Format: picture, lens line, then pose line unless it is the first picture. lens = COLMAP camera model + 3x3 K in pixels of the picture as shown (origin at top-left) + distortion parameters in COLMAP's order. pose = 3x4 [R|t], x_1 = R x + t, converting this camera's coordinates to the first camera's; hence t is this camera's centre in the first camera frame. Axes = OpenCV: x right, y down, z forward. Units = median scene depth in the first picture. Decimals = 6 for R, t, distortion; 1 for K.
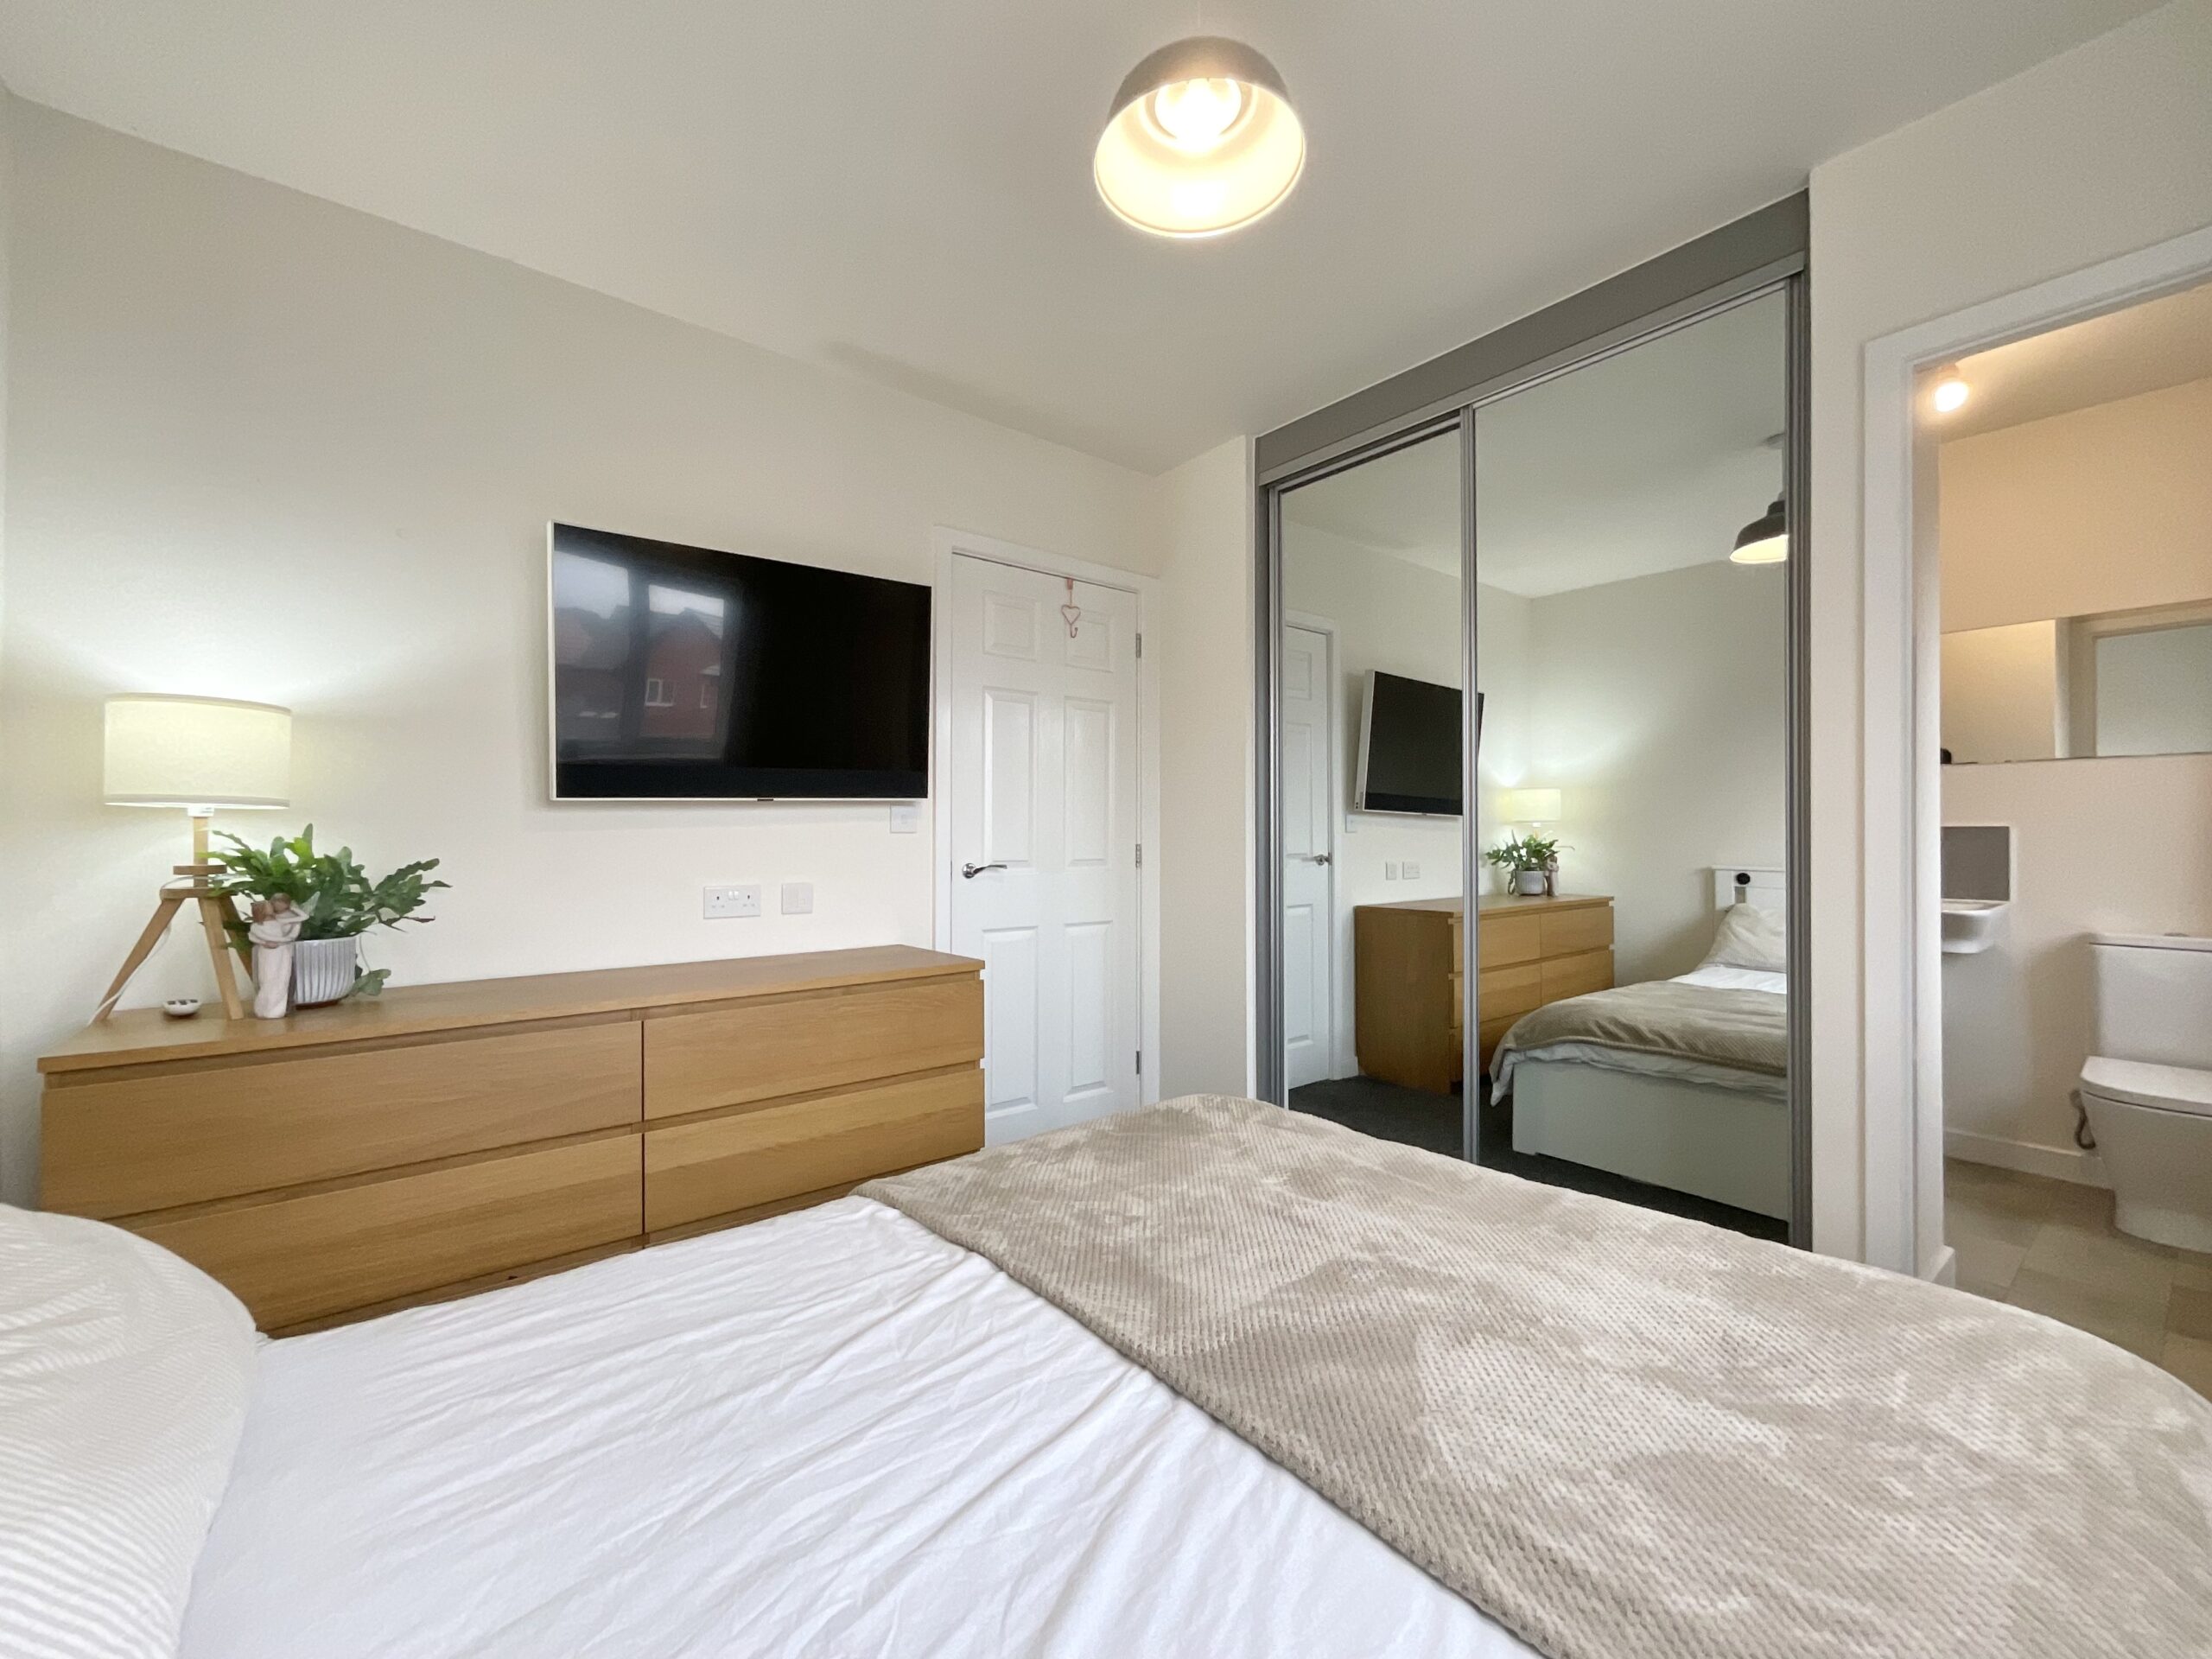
lens RADIAL K [[893.2, 0, 1123.6], [0, 893.2, 837.2], [0, 0, 1]] dist [-0.000082, -0.000027]
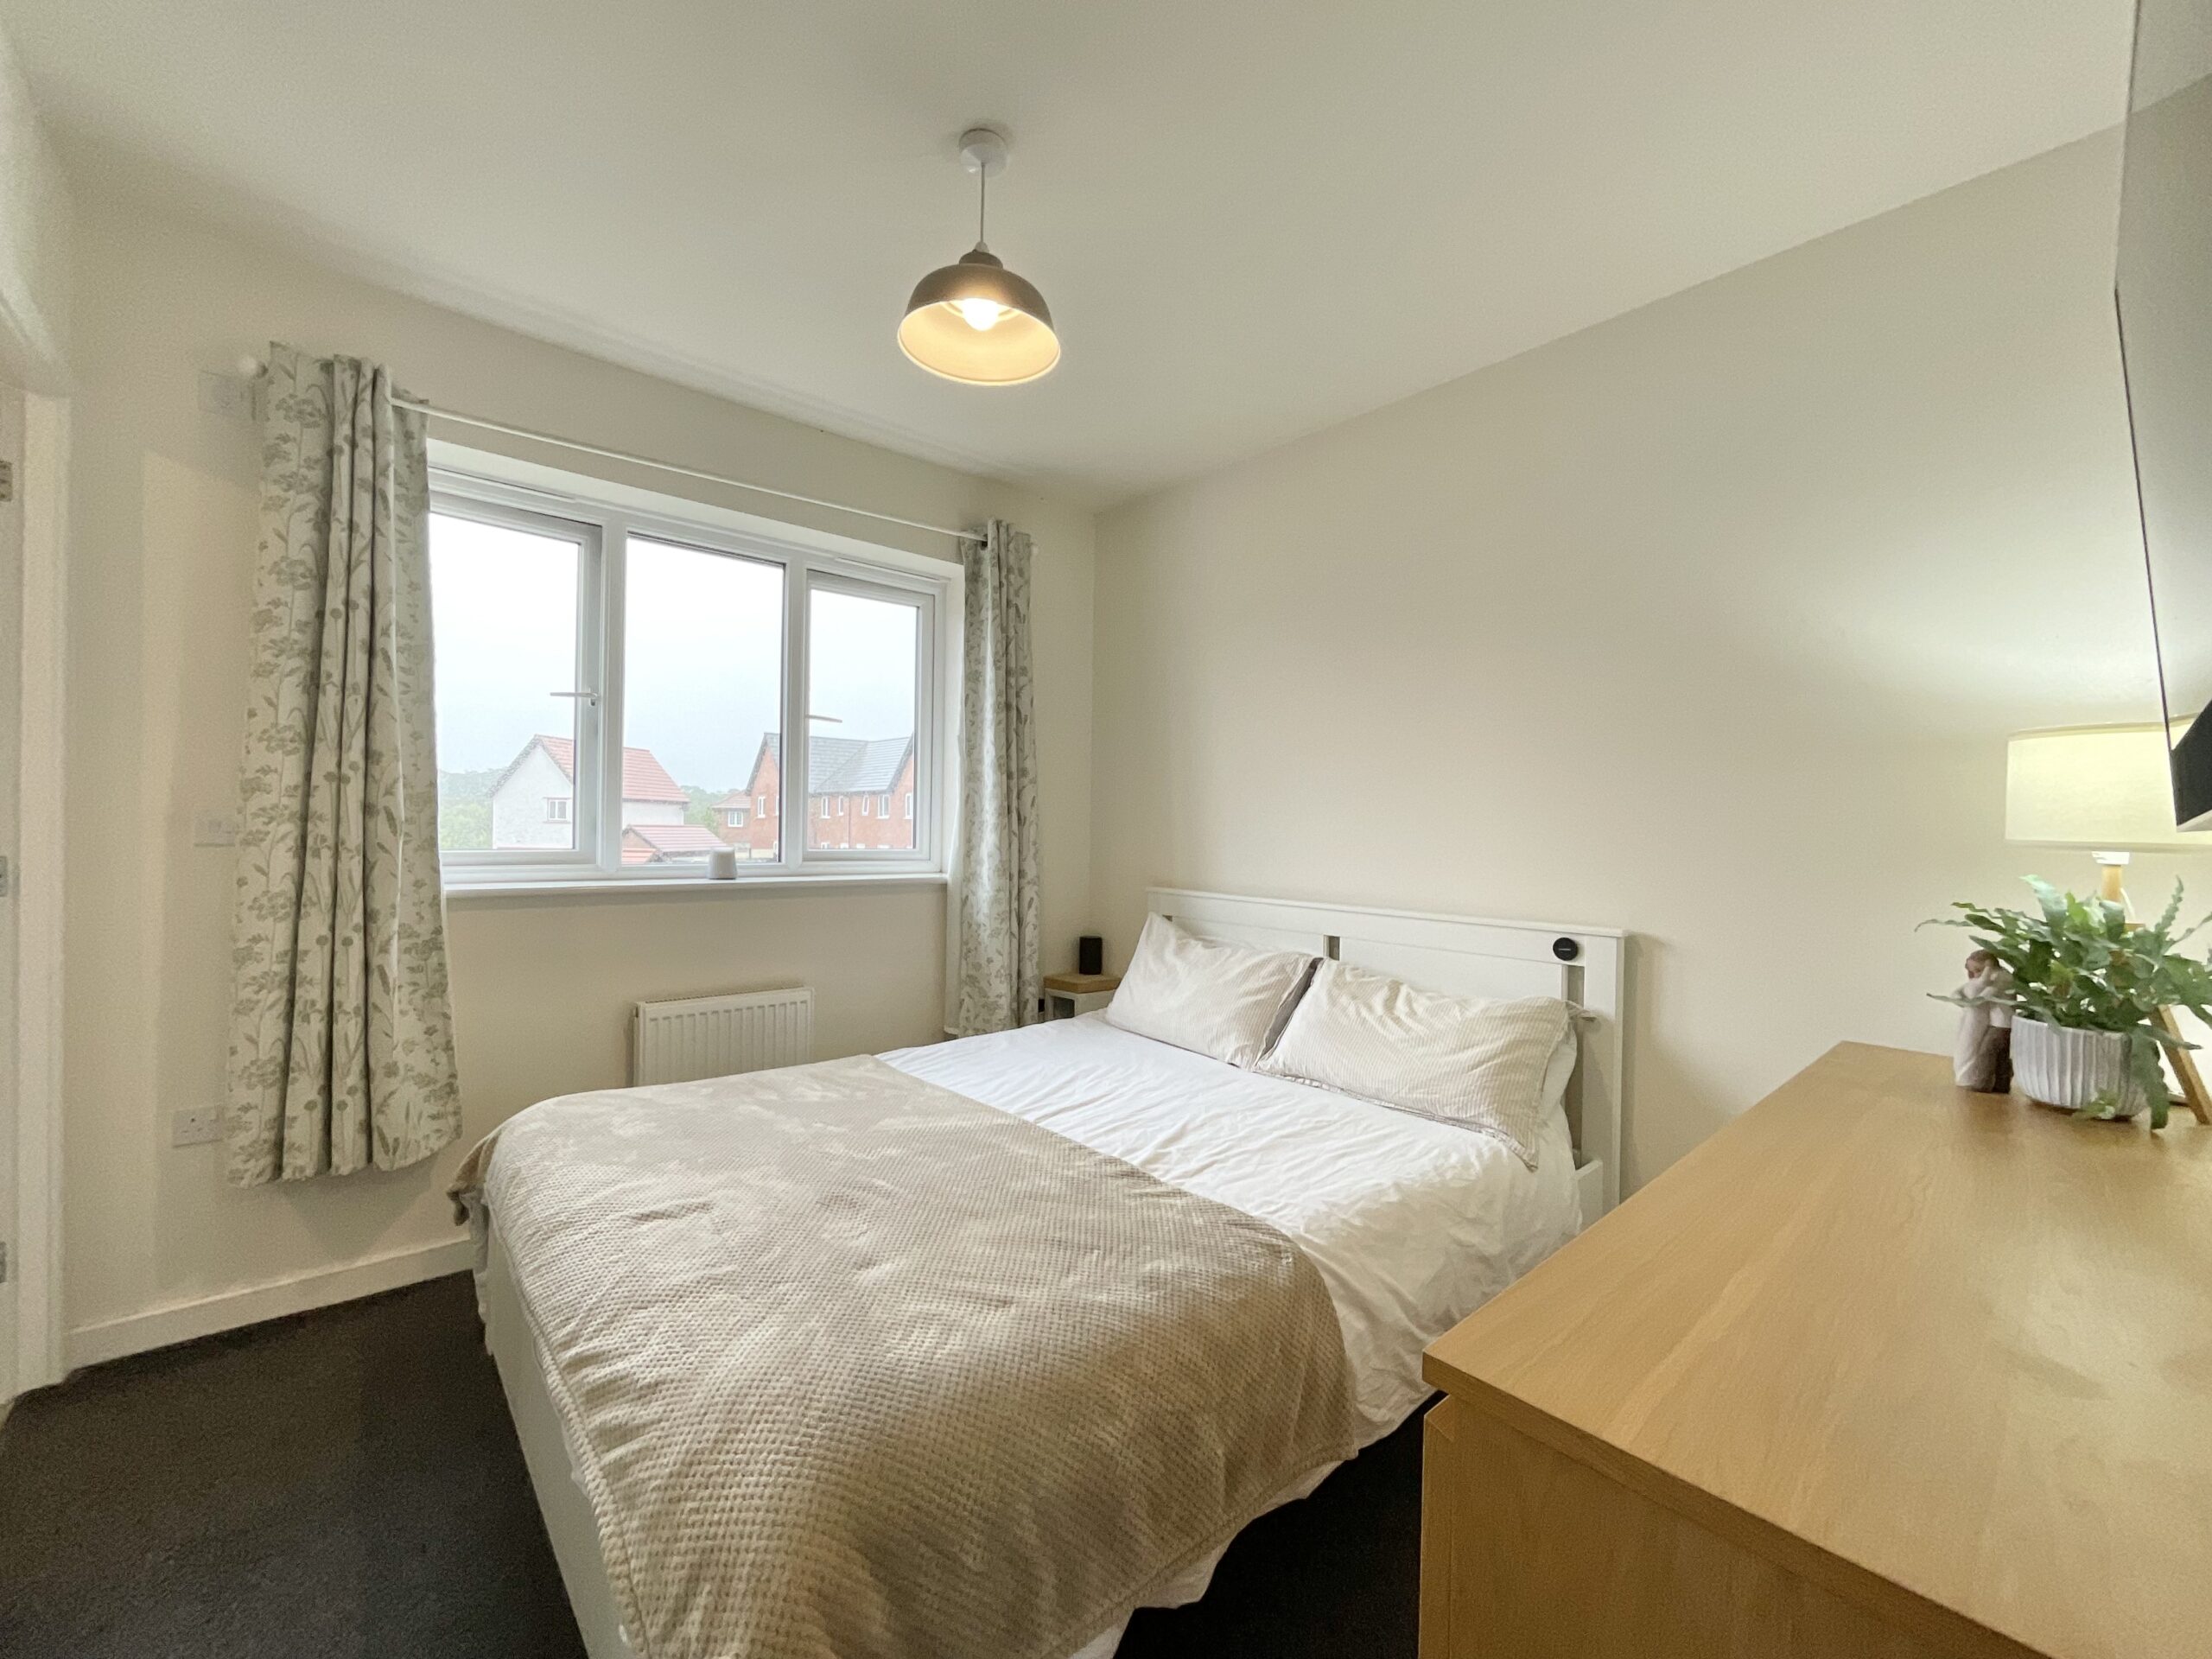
lens RADIAL K [[895.7, 0, 1099.5], [0, 895.7, 828.3], [0, 0, 1]] dist [-0.000889, 0.000145]
pose [[-0.999246, -0.011982, -0.036932, -0.048343], [-0.011846, 0.999922, -0.003898, -0.038603], [0.036976, -0.003457, -0.999310, 2.134307]]
